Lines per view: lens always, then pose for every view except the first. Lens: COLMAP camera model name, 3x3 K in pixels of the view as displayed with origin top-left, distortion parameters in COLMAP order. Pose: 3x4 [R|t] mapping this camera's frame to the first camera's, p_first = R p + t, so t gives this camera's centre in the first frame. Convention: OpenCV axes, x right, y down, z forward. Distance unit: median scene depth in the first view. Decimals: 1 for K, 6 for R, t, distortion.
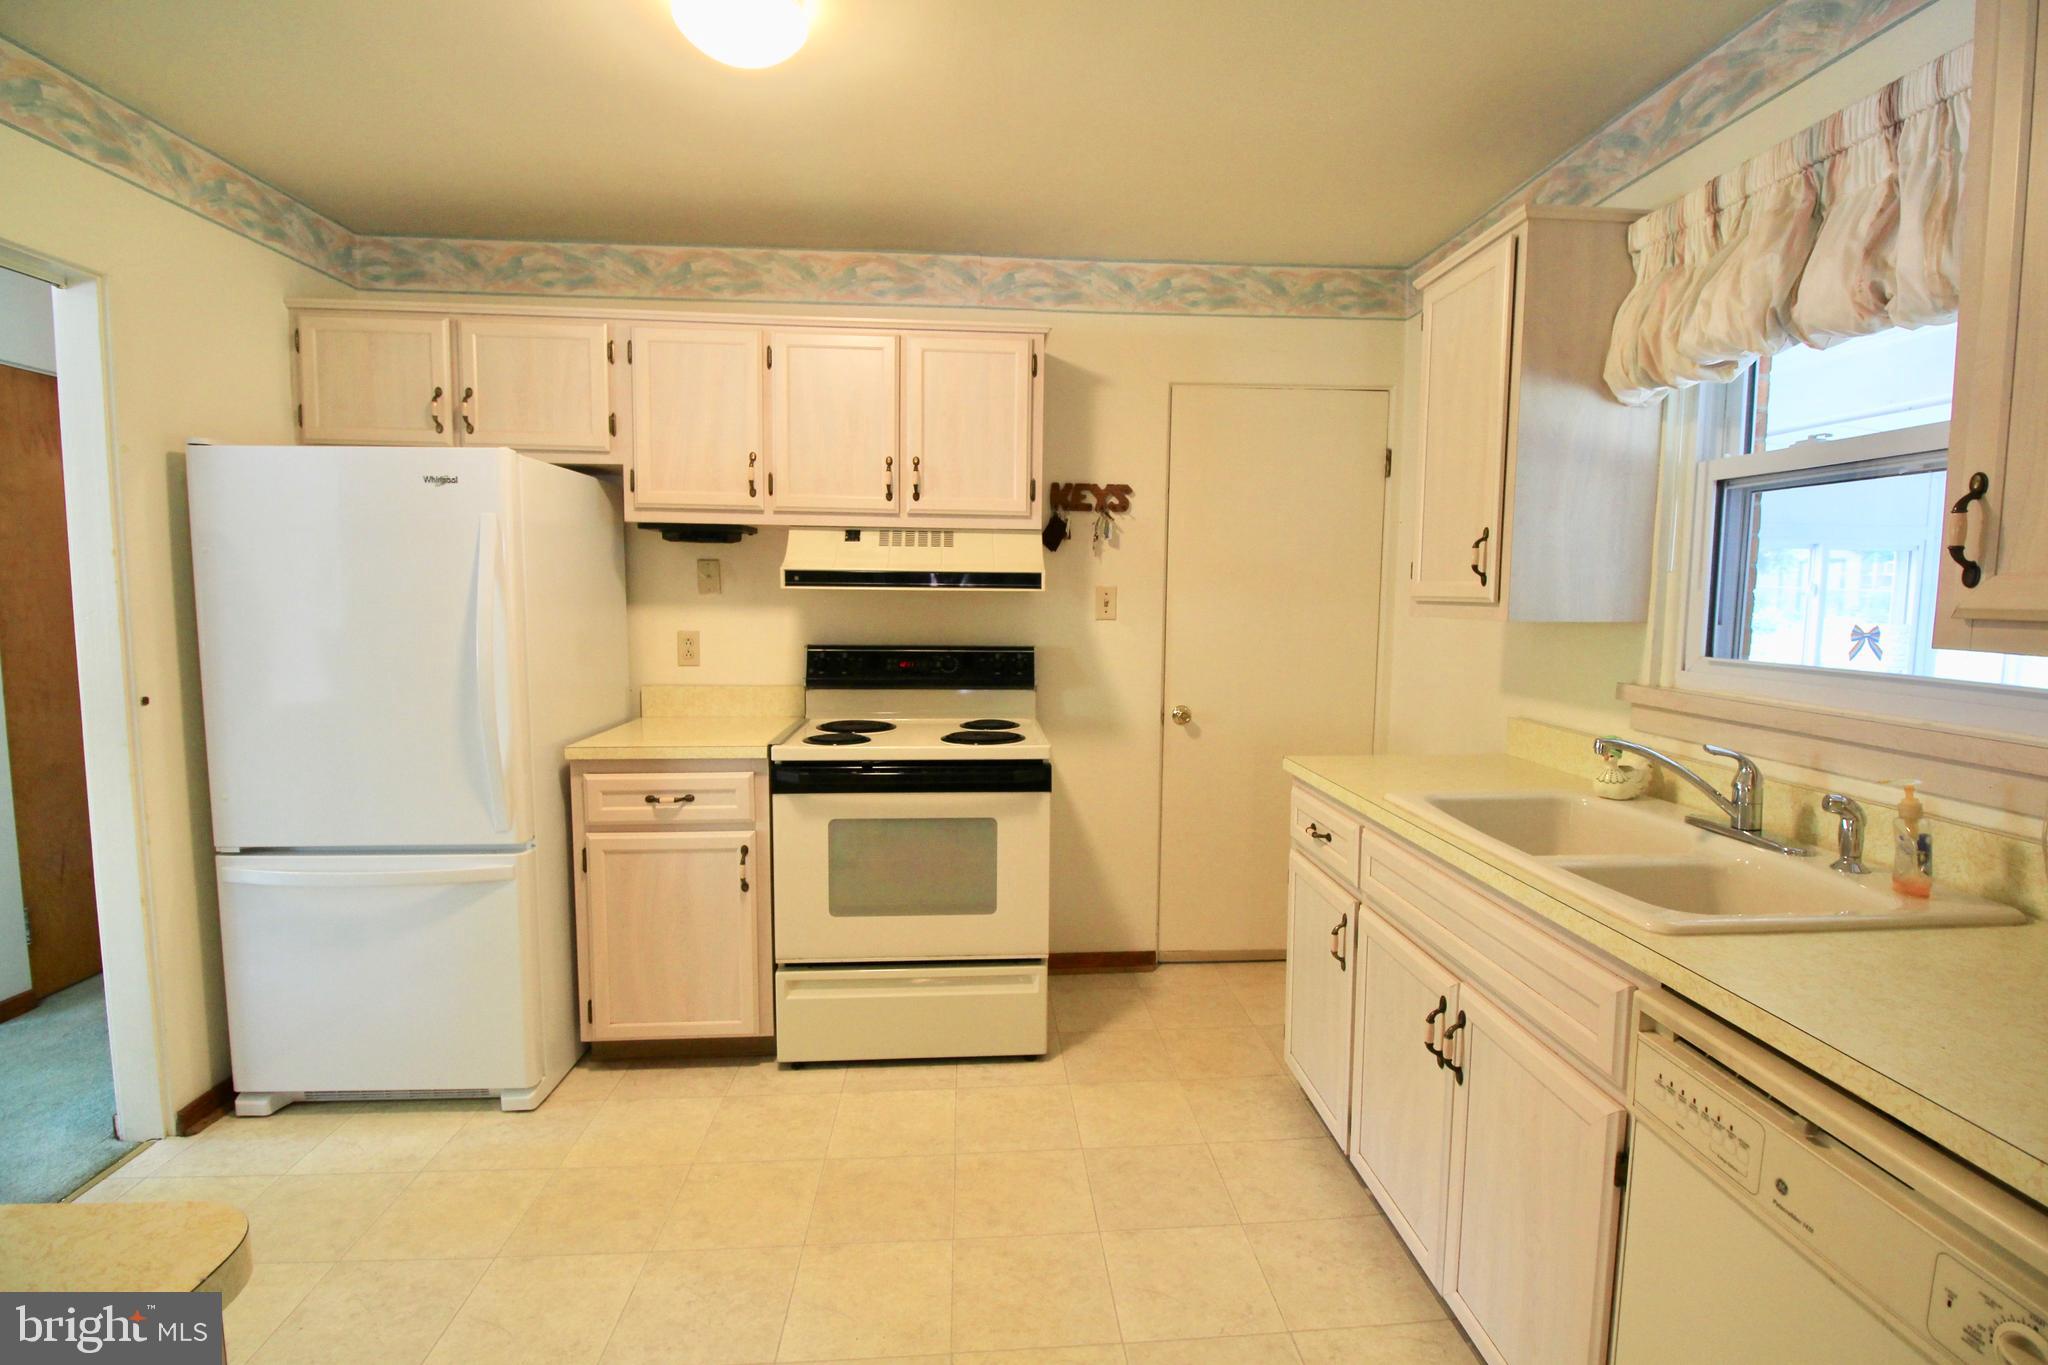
lens RADIAL K [[992.1, 0, 1024.0], [0, 992.1, 682.5], [0, 0, 1]] dist [0.000268, -0.012439]
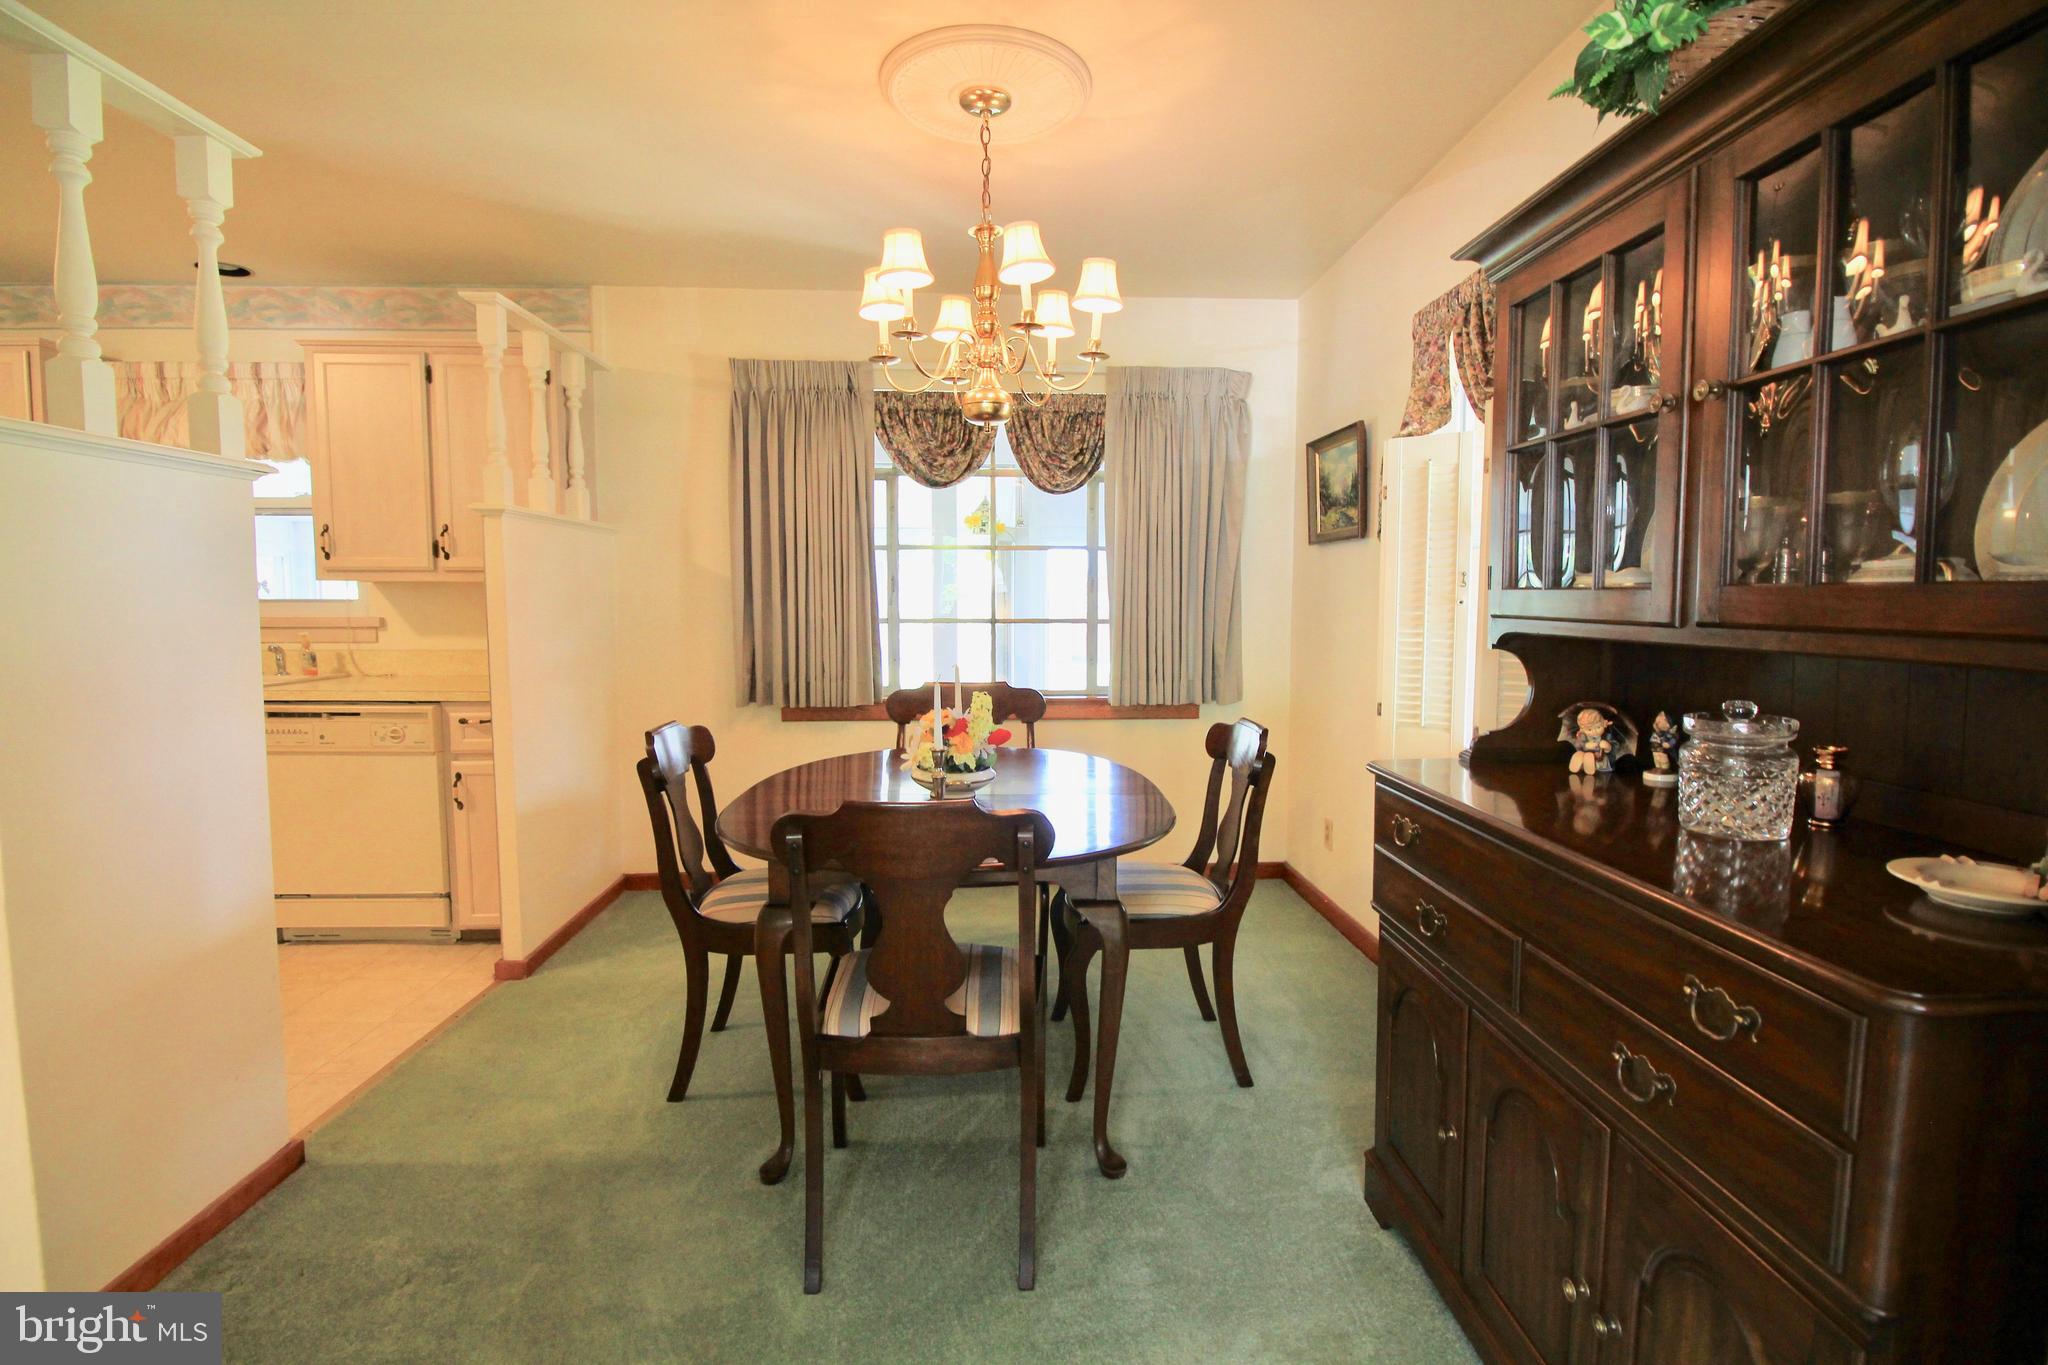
lens RADIAL K [[992.1, 0, 1024.0], [0, 992.1, 682.5], [0, 0, 1]] dist [0.000268, -0.012439]
pose [[0.040432, -0.084820, 0.995576, -1.684848], [0.088316, 0.992794, 0.080997, 0.183772], [-0.995272, 0.084650, 0.047632, -1.059641]]
